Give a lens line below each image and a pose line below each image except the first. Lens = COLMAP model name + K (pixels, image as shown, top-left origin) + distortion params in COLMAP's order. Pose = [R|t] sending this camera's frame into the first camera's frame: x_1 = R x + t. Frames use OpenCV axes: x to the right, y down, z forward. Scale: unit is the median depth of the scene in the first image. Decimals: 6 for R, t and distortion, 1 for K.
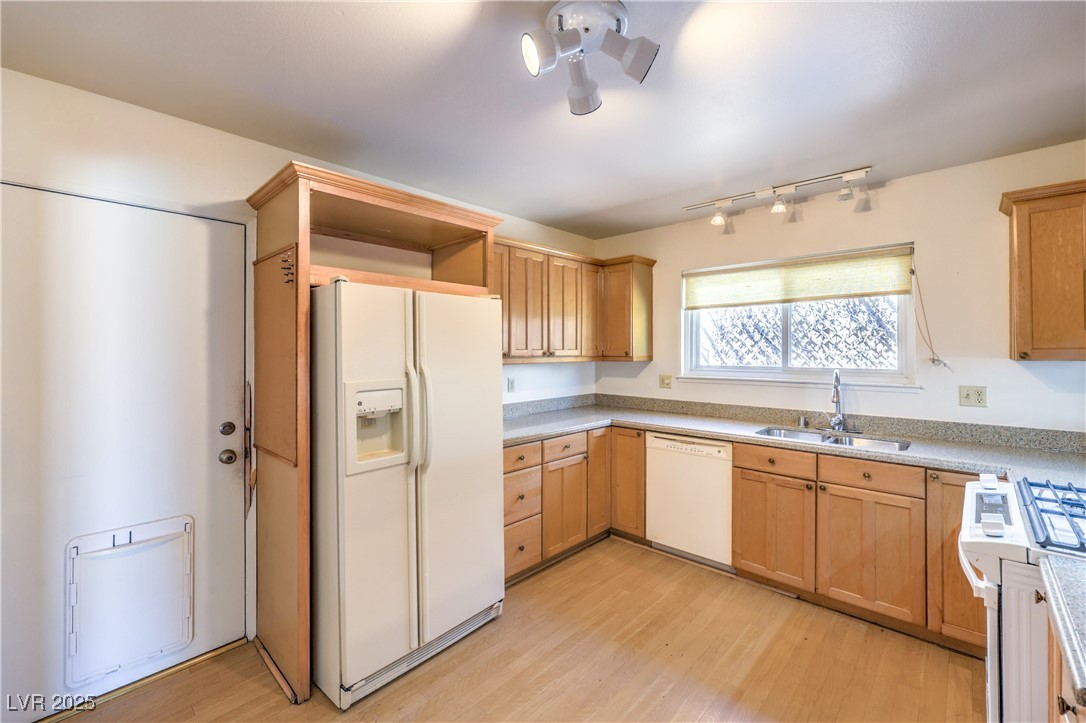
lens RADIAL K [[445.5, 0, 552.6], [0, 445.5, 353.5], [0, 0, 1]] dist [0.002432, 0.000348]
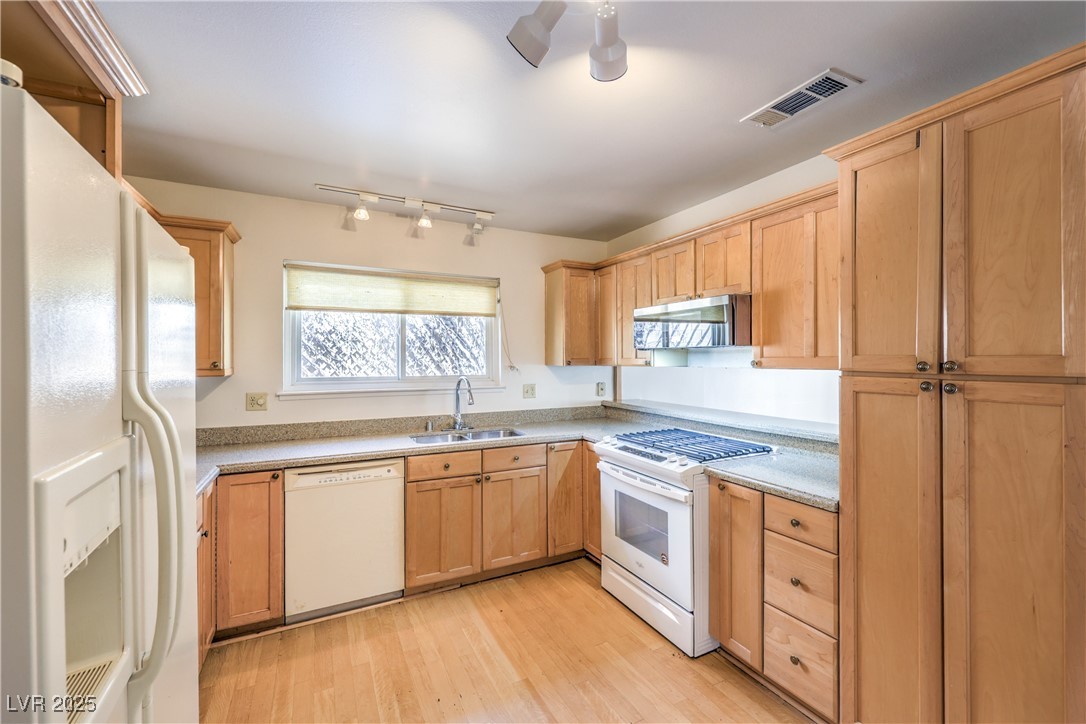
lens RADIAL K [[445.5, 0, 546.7], [0, 445.5, 360.2], [0, 0, 1]] dist [0.002432, 0.000348]
pose [[0.364615, -0.001080, 0.931158, -0.338705], [0.008951, 0.999957, -0.002346, -0.001197], [-0.931115, 0.009190, 0.364609, 0.347513]]
